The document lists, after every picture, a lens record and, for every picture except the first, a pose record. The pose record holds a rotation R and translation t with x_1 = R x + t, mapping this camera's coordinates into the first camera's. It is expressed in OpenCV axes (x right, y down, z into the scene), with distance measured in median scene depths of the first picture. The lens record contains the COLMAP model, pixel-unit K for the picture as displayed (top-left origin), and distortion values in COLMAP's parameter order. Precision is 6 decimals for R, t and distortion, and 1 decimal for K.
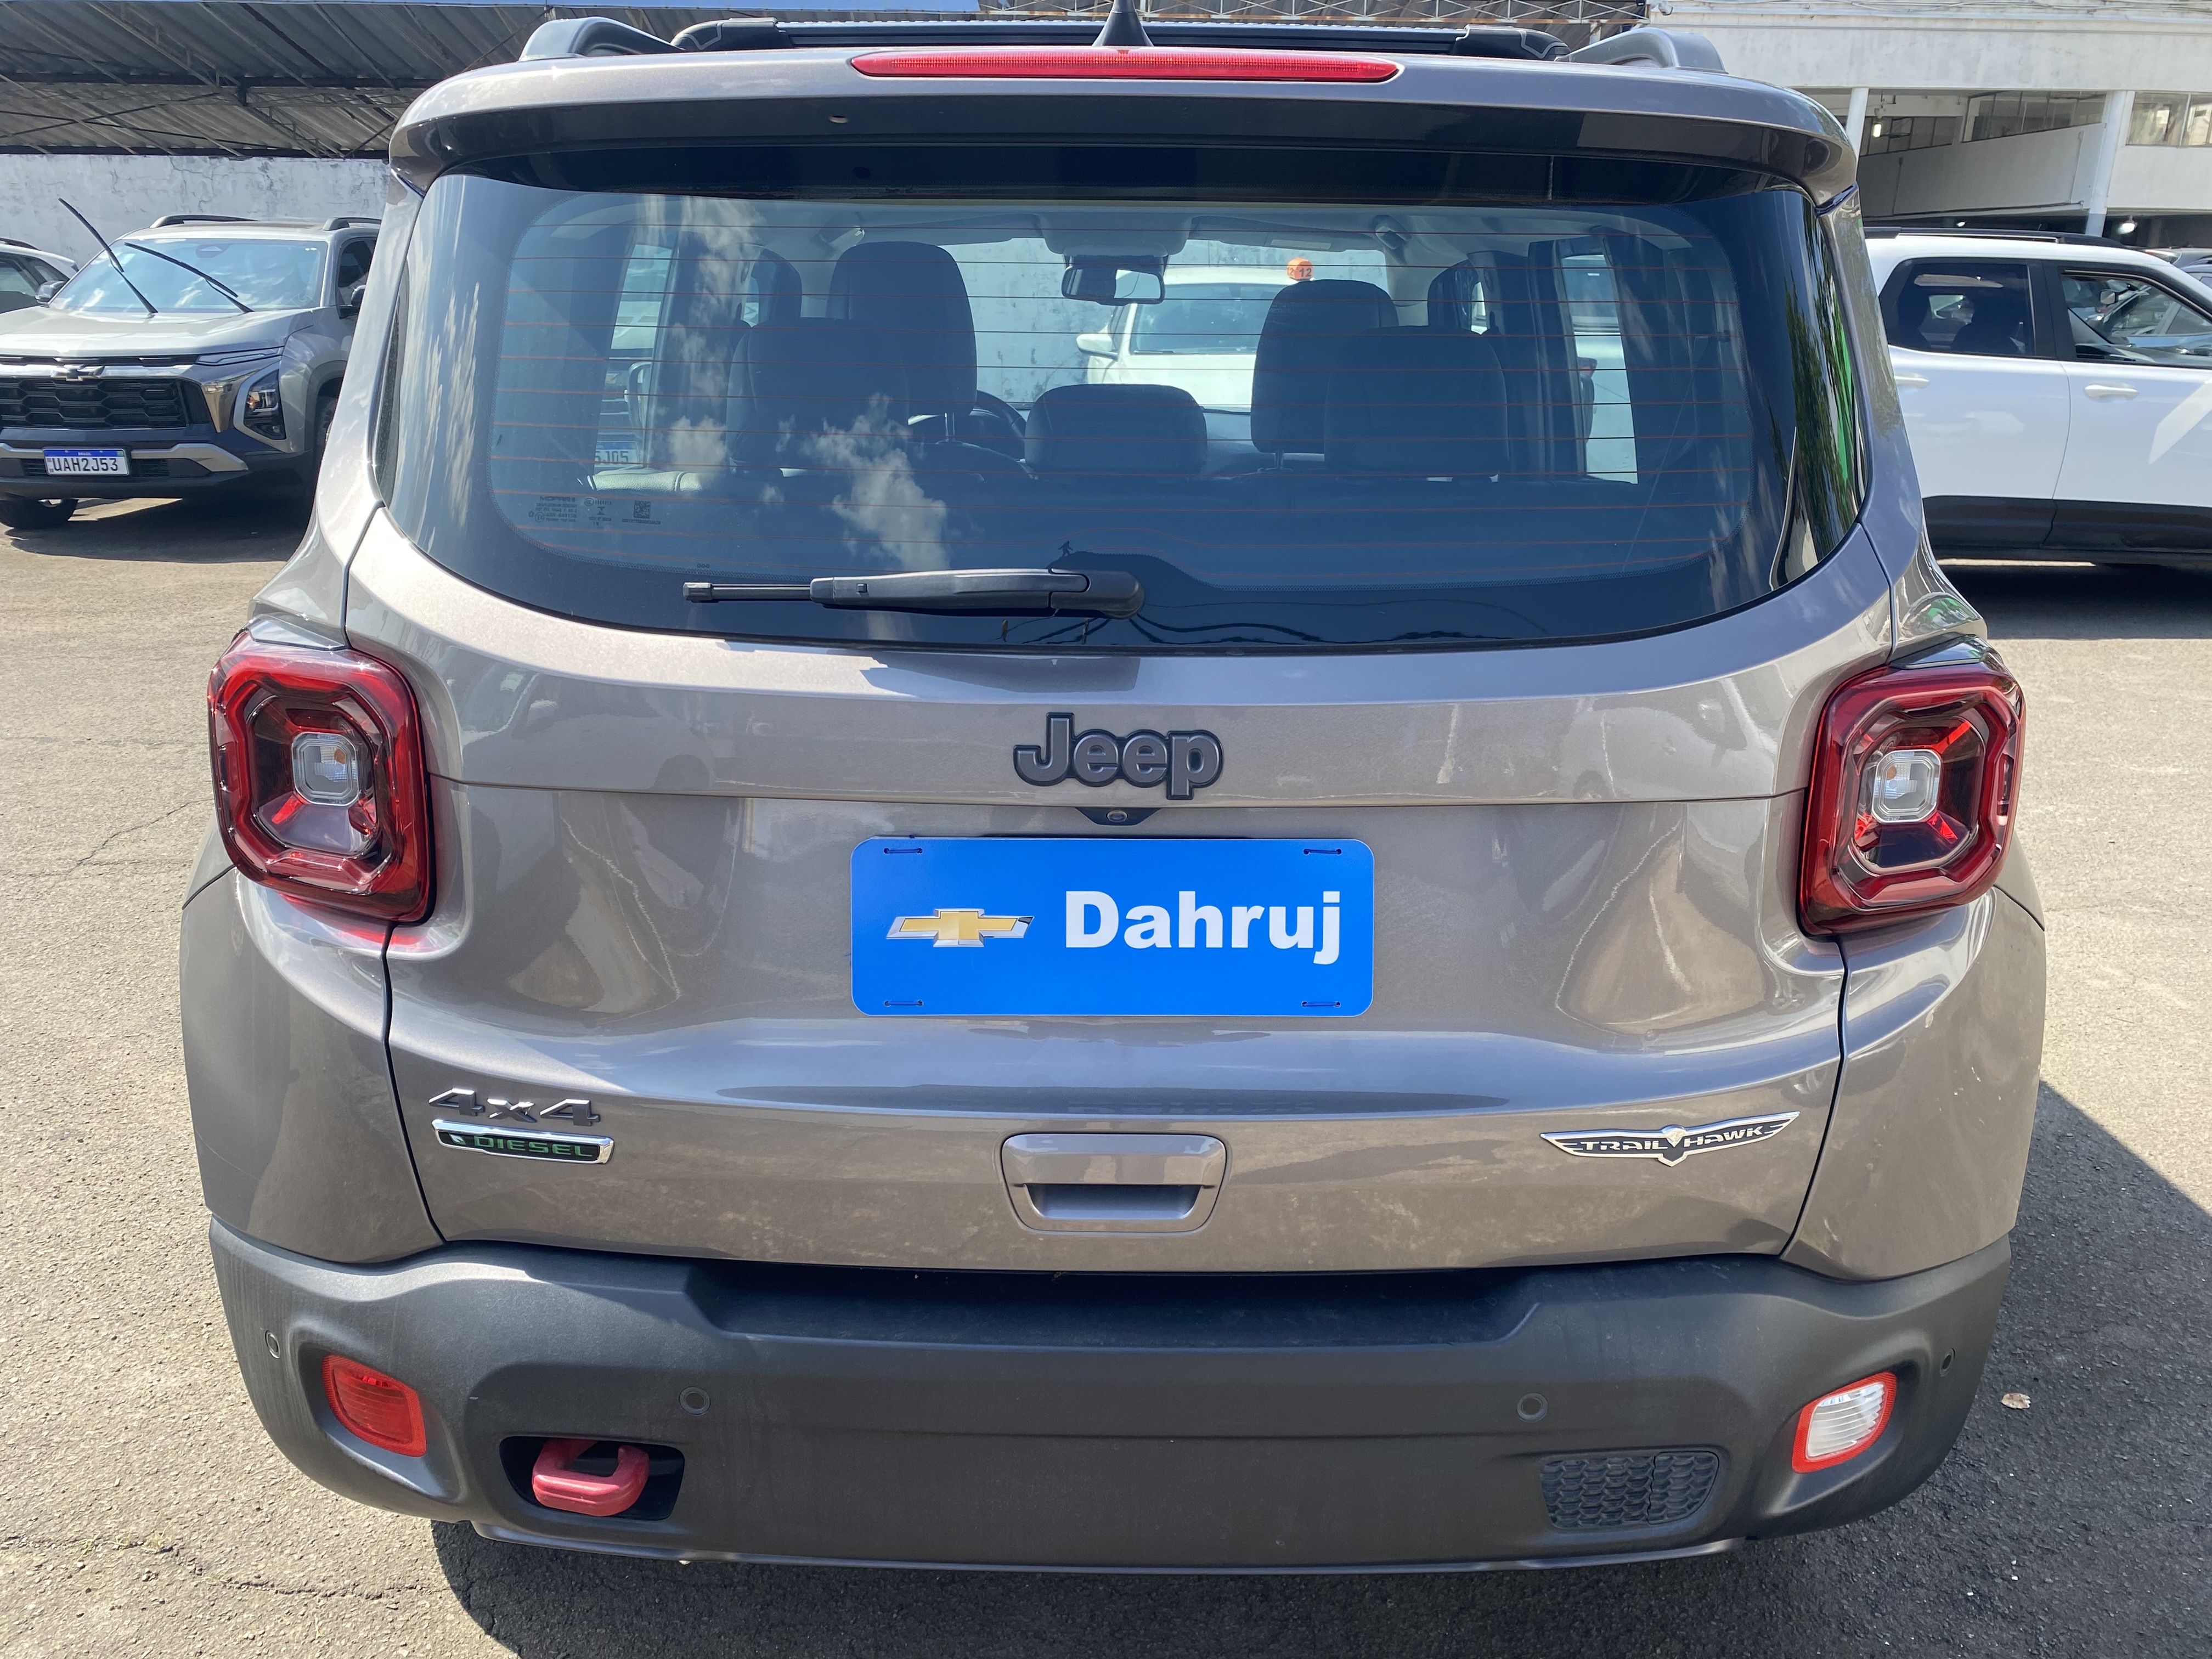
lens RADIAL K [[1637.8, 0, 1105.2], [0, 1637.8, 802.3], [0, 0, 1]] dist [0.106346, -0.109432]
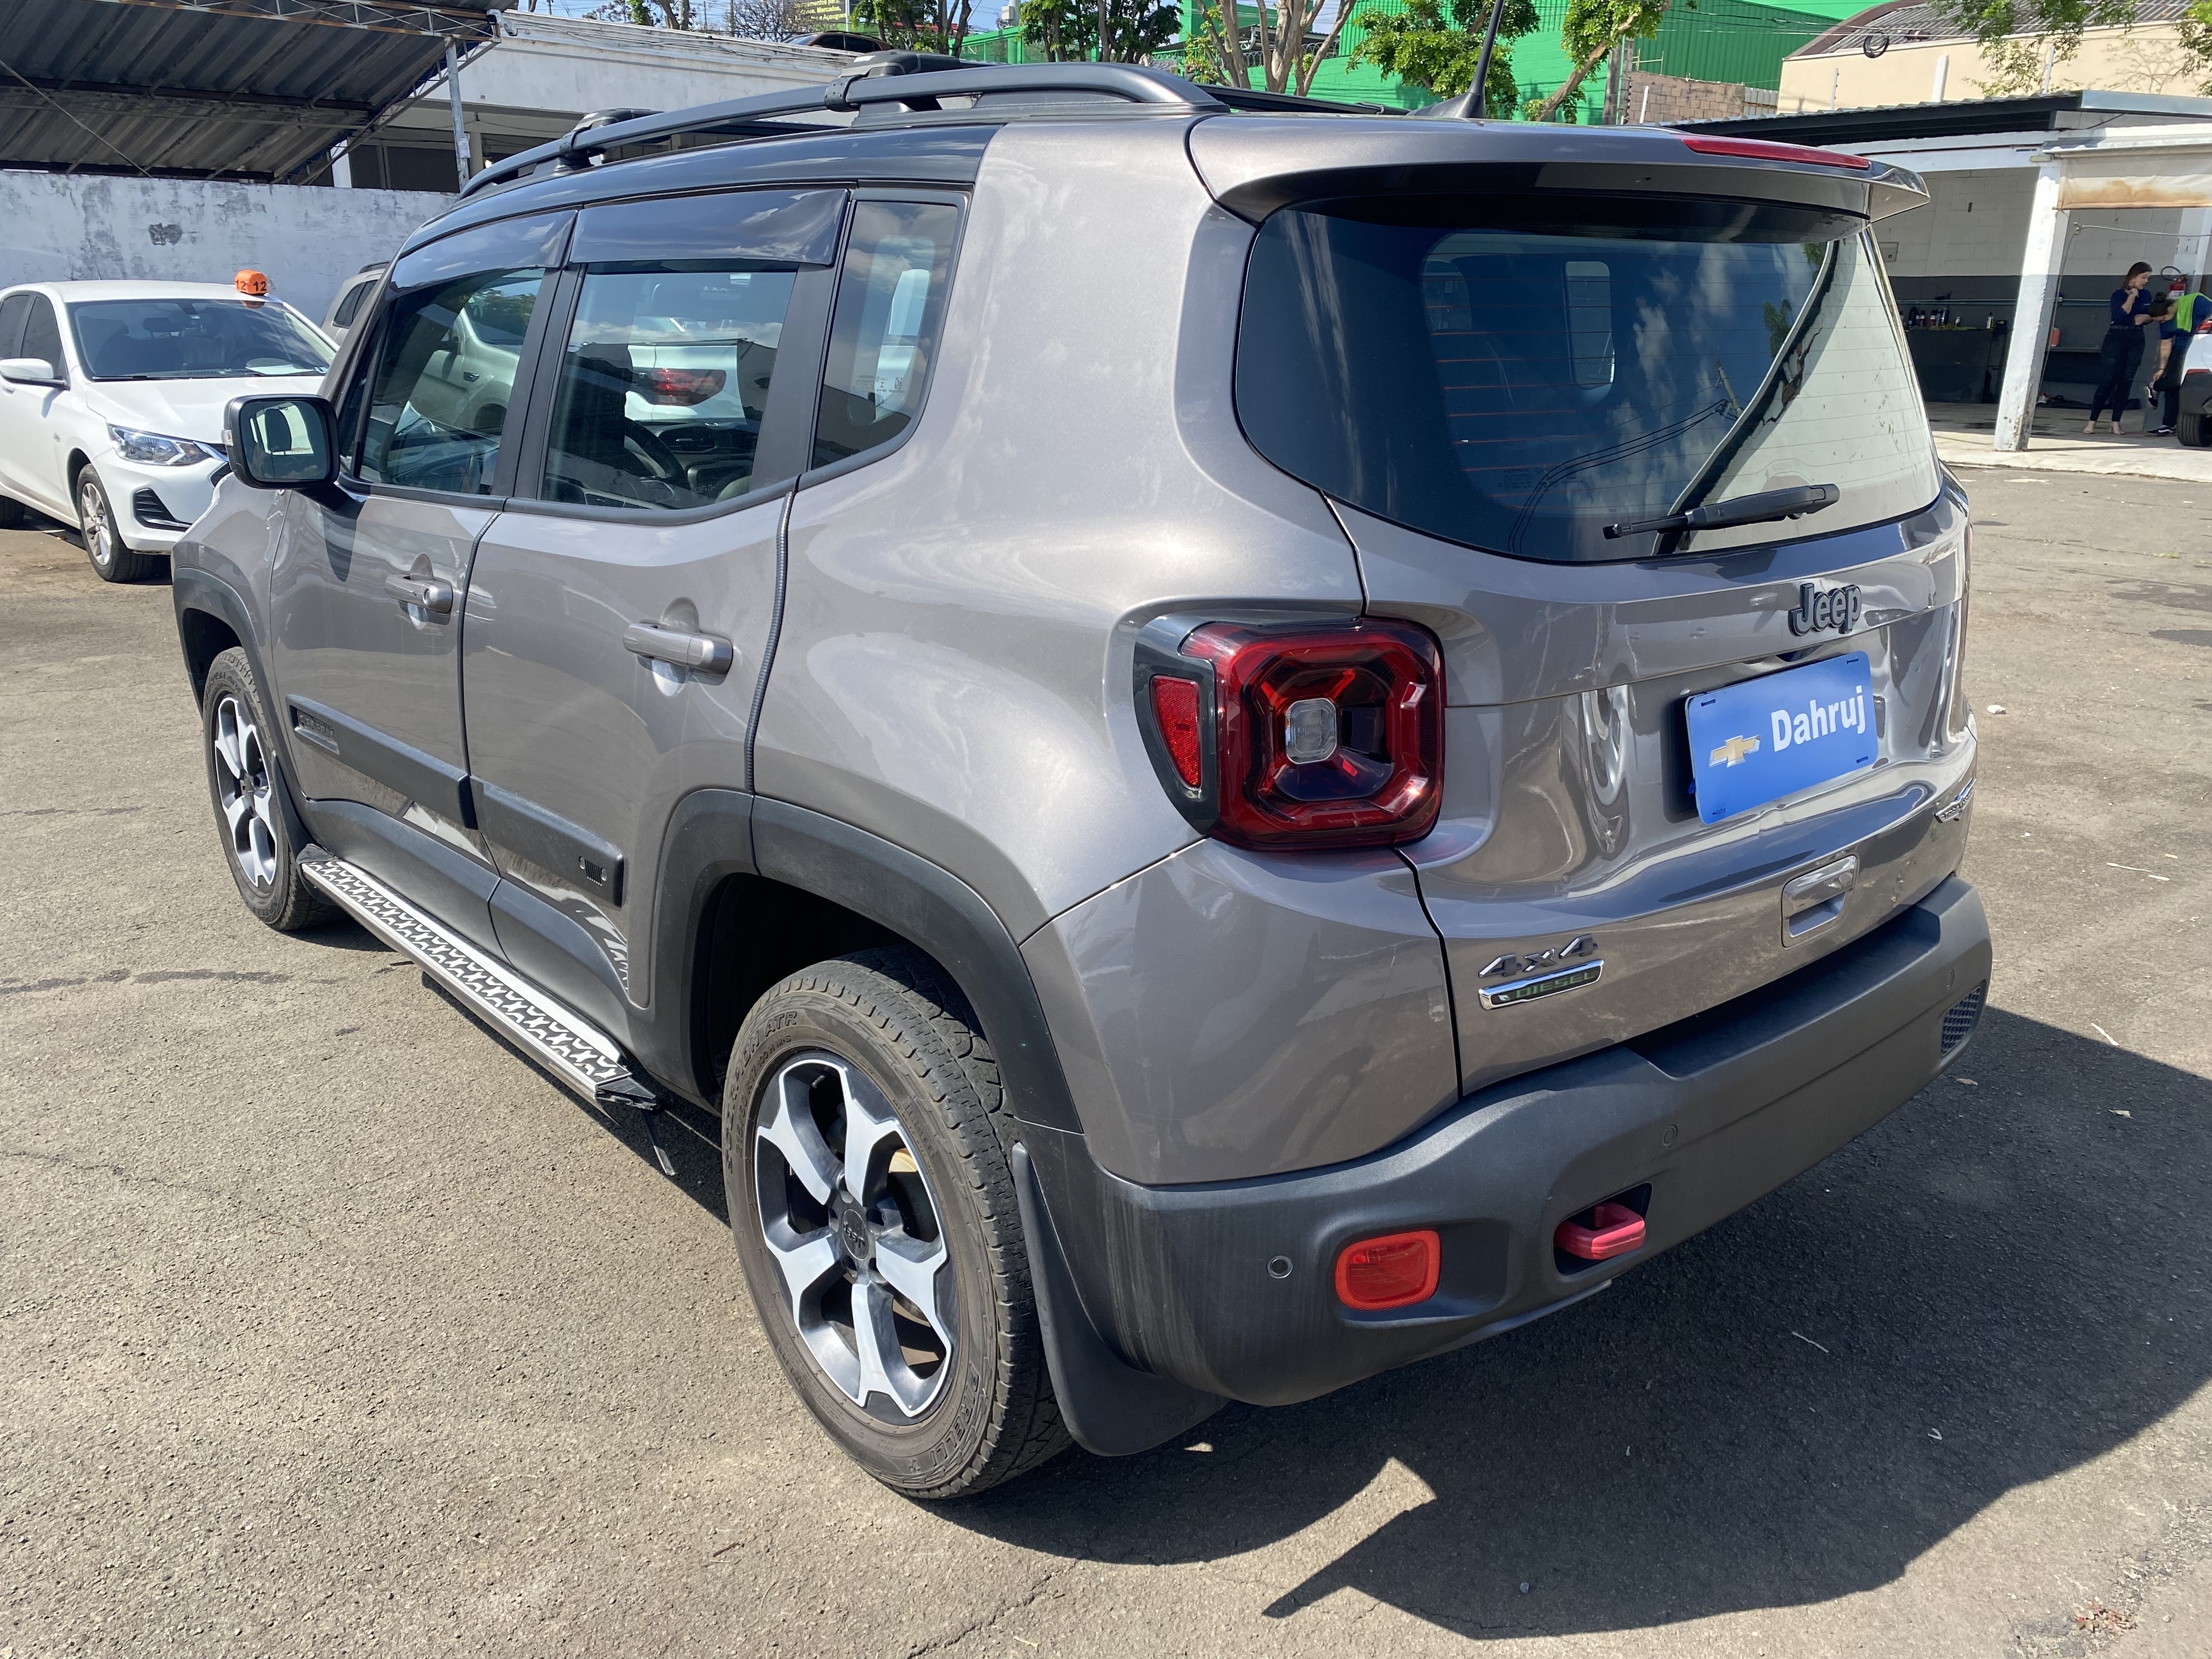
lens RADIAL K [[1689.3, 0, 1110.9], [0, 1689.3, 813.7], [0, 0, 1]] dist [0.143244, -0.359872]
pose [[0.739913, -0.191276, 0.644936, -1.383683], [0.196226, 0.978399, 0.065052, -0.068060], [-0.643447, 0.078420, 0.761463, 0.224272]]
